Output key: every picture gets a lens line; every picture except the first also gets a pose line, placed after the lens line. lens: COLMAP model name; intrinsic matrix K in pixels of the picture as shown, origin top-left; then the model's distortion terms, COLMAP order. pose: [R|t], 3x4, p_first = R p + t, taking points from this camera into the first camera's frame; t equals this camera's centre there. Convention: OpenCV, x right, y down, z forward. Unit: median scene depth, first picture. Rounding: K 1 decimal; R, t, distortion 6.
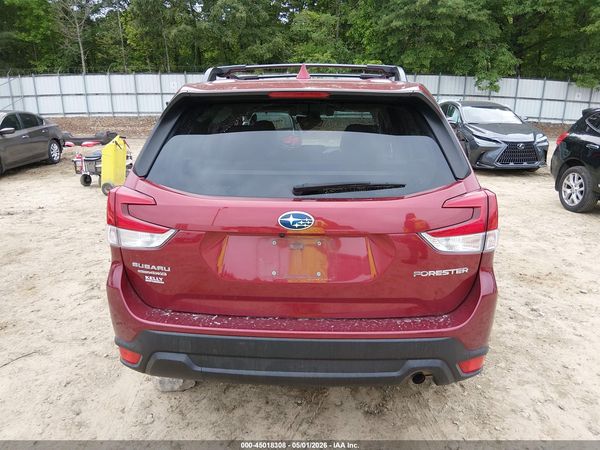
lens RADIAL K [[459.9, 0, 310.7], [0, 459.9, 210.7], [0, 0, 1]] dist [0.069337, -0.115610]
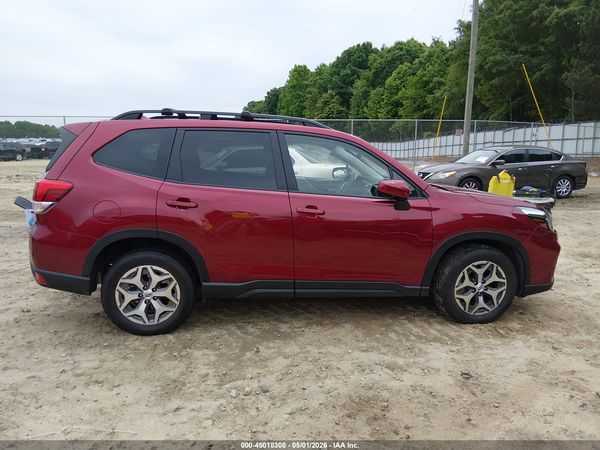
lens RADIAL K [[459.9, 0, 298.4], [0, 459.9, 223.3], [0, 0, 1]] dist [0.069337, -0.115610]
pose [[0.147406, 0.179007, -0.972742, 0.174910], [-0.233648, 0.961953, 0.141616, -0.027924], [0.961083, 0.206405, 0.183622, 0.127495]]
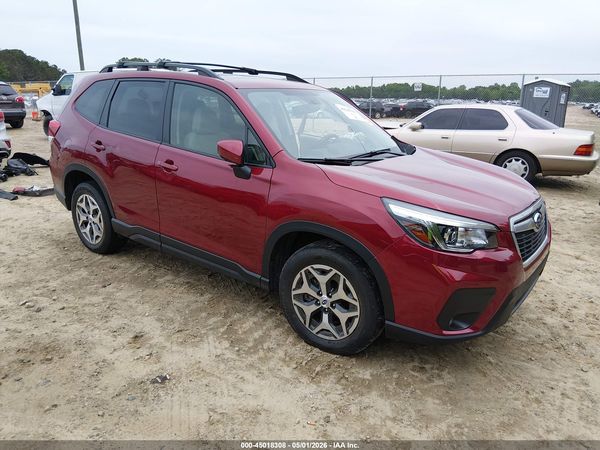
lens RADIAL K [[459.9, 0, 300.1], [0, 459.9, 225.1], [0, 0, 1]] dist [0.069337, -0.115610]
pose [[-0.601429, 0.205716, -0.771987, 0.121609], [-0.198527, 0.897491, 0.393825, -0.058375], [0.773867, 0.390117, -0.498937, 0.262892]]
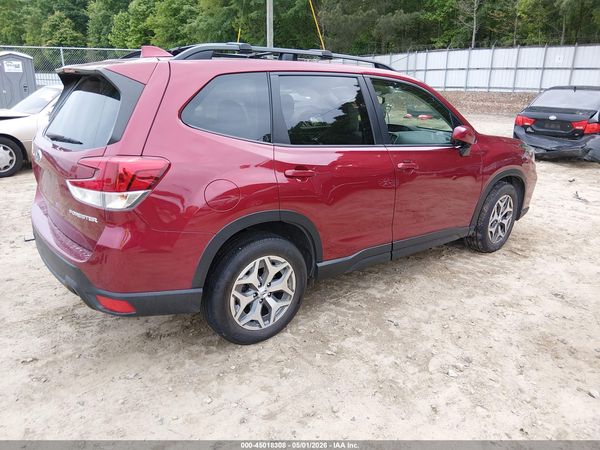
lens RADIAL K [[459.9, 0, 301.6], [0, 459.9, 222.3], [0, 0, 1]] dist [0.069337, -0.115610]
pose [[0.640909, 0.242018, -0.728466, 0.116664], [-0.187969, 0.969586, 0.156750, -0.011520], [0.744247, 0.036466, 0.666909, 0.045489]]
